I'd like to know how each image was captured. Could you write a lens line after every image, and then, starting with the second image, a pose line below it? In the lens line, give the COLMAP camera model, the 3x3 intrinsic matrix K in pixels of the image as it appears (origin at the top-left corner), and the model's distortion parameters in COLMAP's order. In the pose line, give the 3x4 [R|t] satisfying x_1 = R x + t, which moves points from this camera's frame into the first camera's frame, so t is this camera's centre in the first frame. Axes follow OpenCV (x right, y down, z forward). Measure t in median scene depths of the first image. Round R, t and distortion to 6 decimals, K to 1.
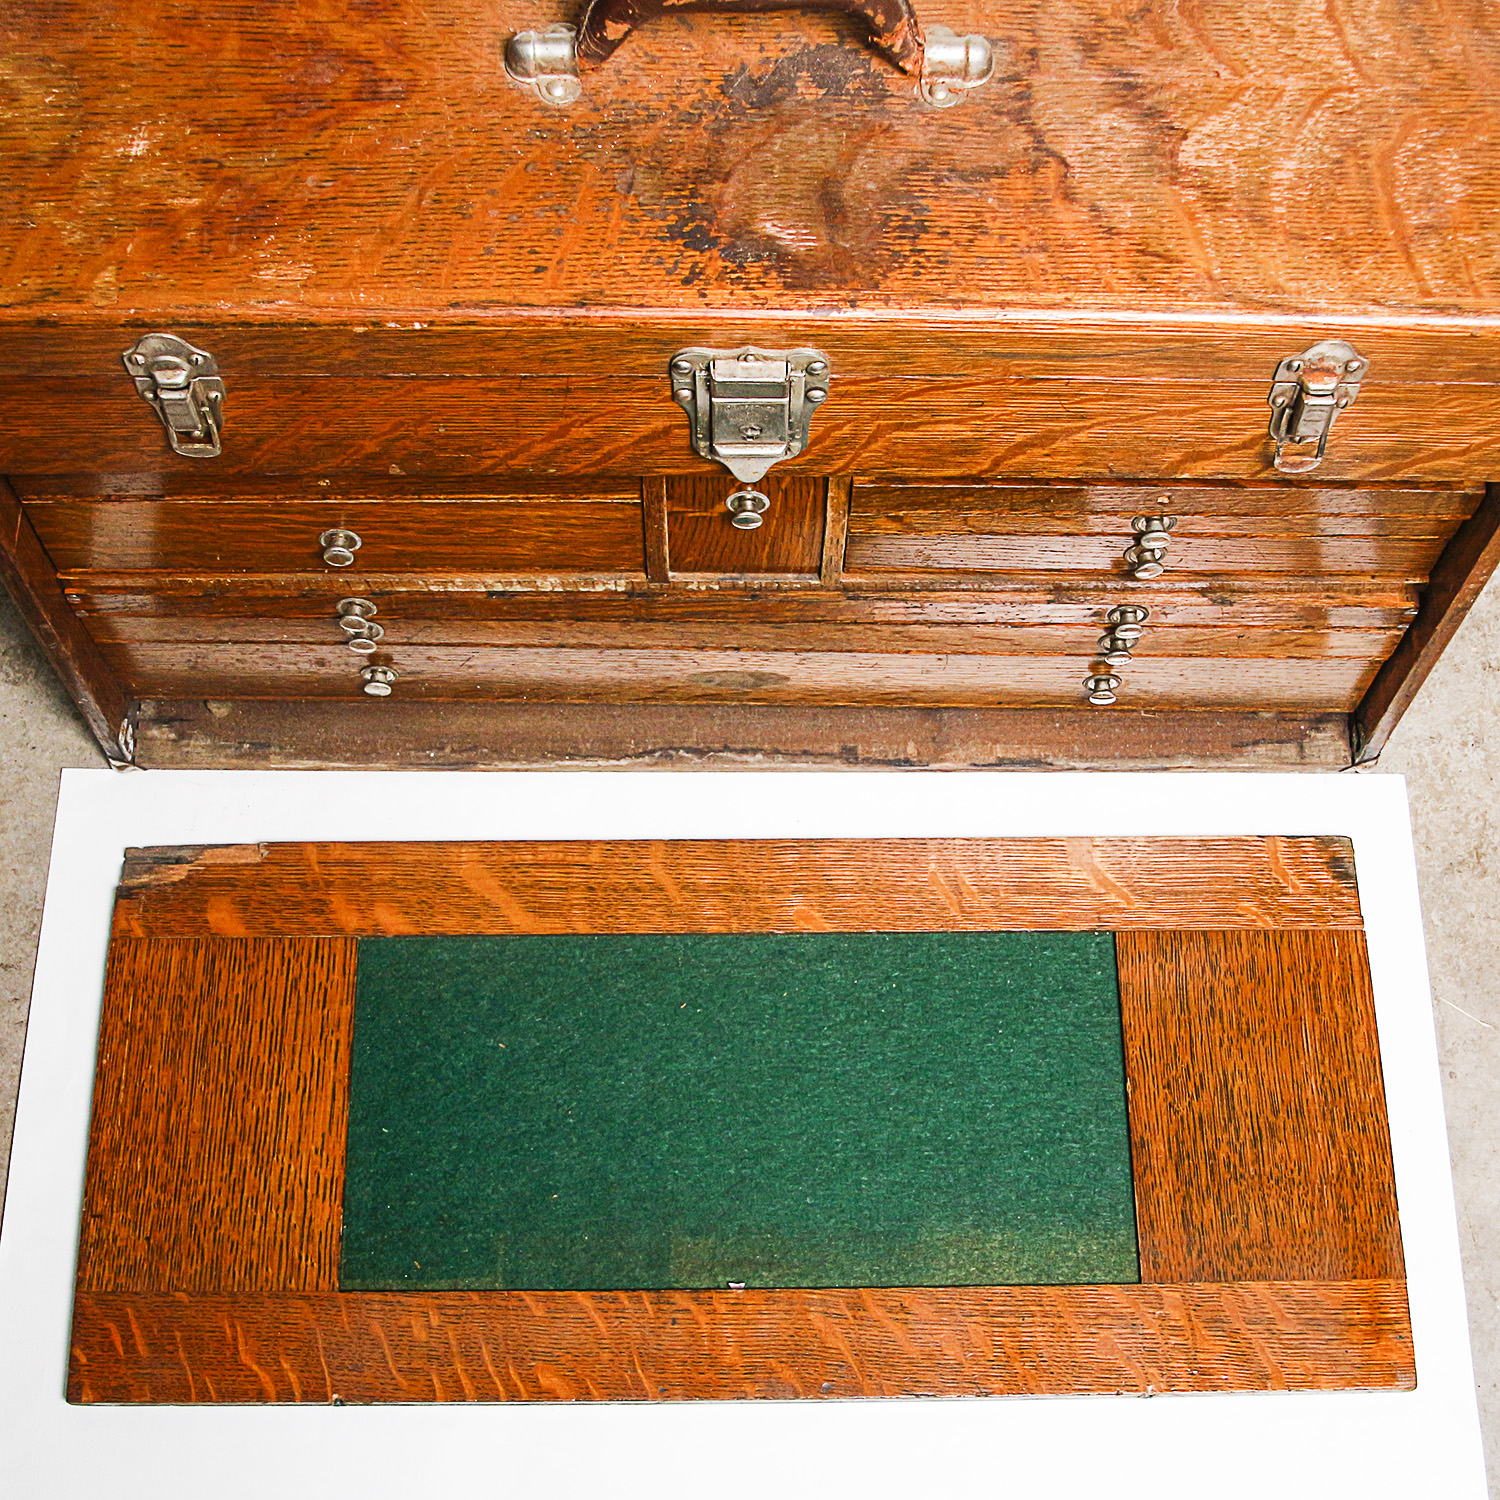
lens RADIAL K [[2238.8, 0, 750.0], [0, 2238.8, 750.0], [0, 0, 1]] dist [-0.120449, 0.101861]
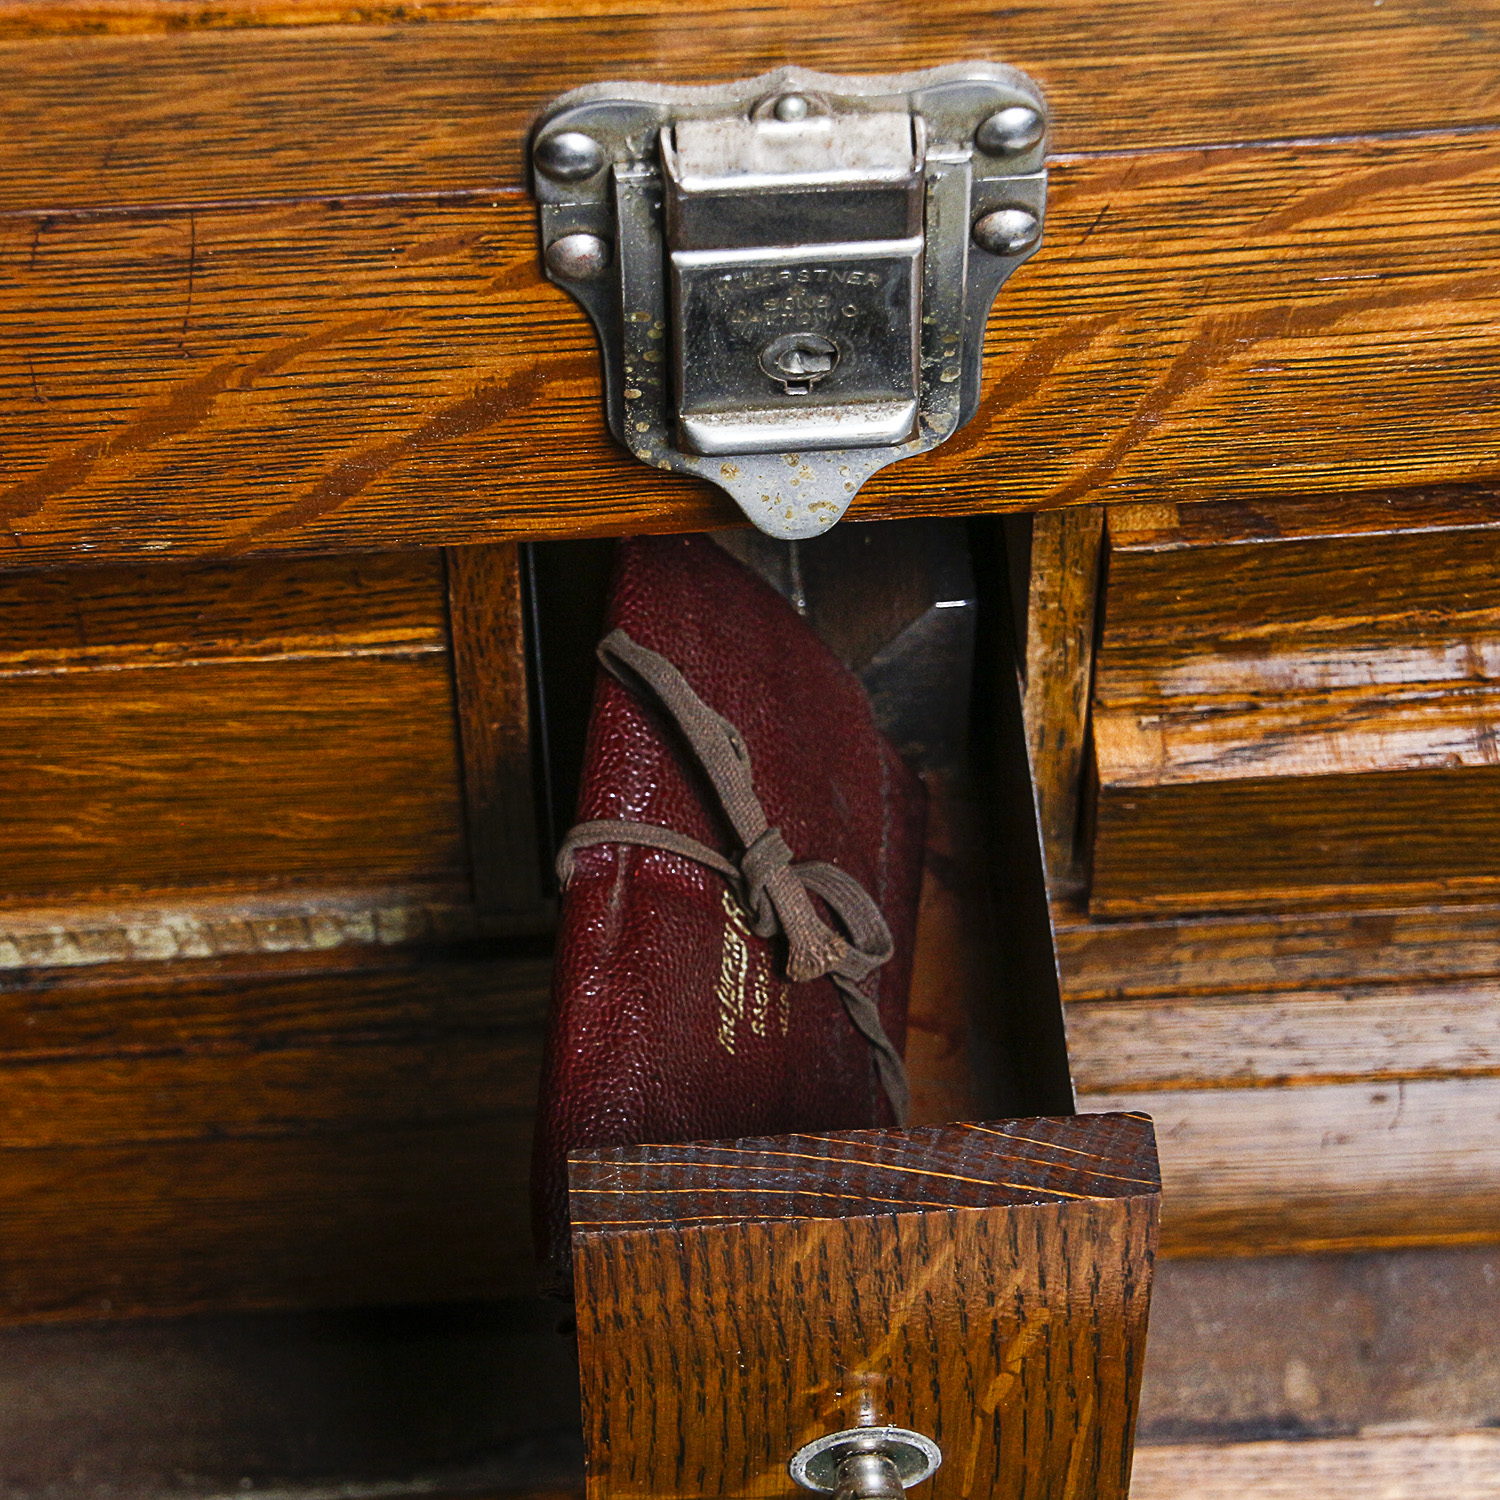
lens RADIAL K [[5426.5, 0, 750.0], [0, 5426.5, 750.0], [0, 0, 1]] dist [0.462020, -0.245627]
pose [[0.997659, -0.064477, 0.022774, -0.024006], [0.066829, 0.989906, -0.124979, 0.003110], [-0.014486, 0.126208, 0.991898, 0.232601]]
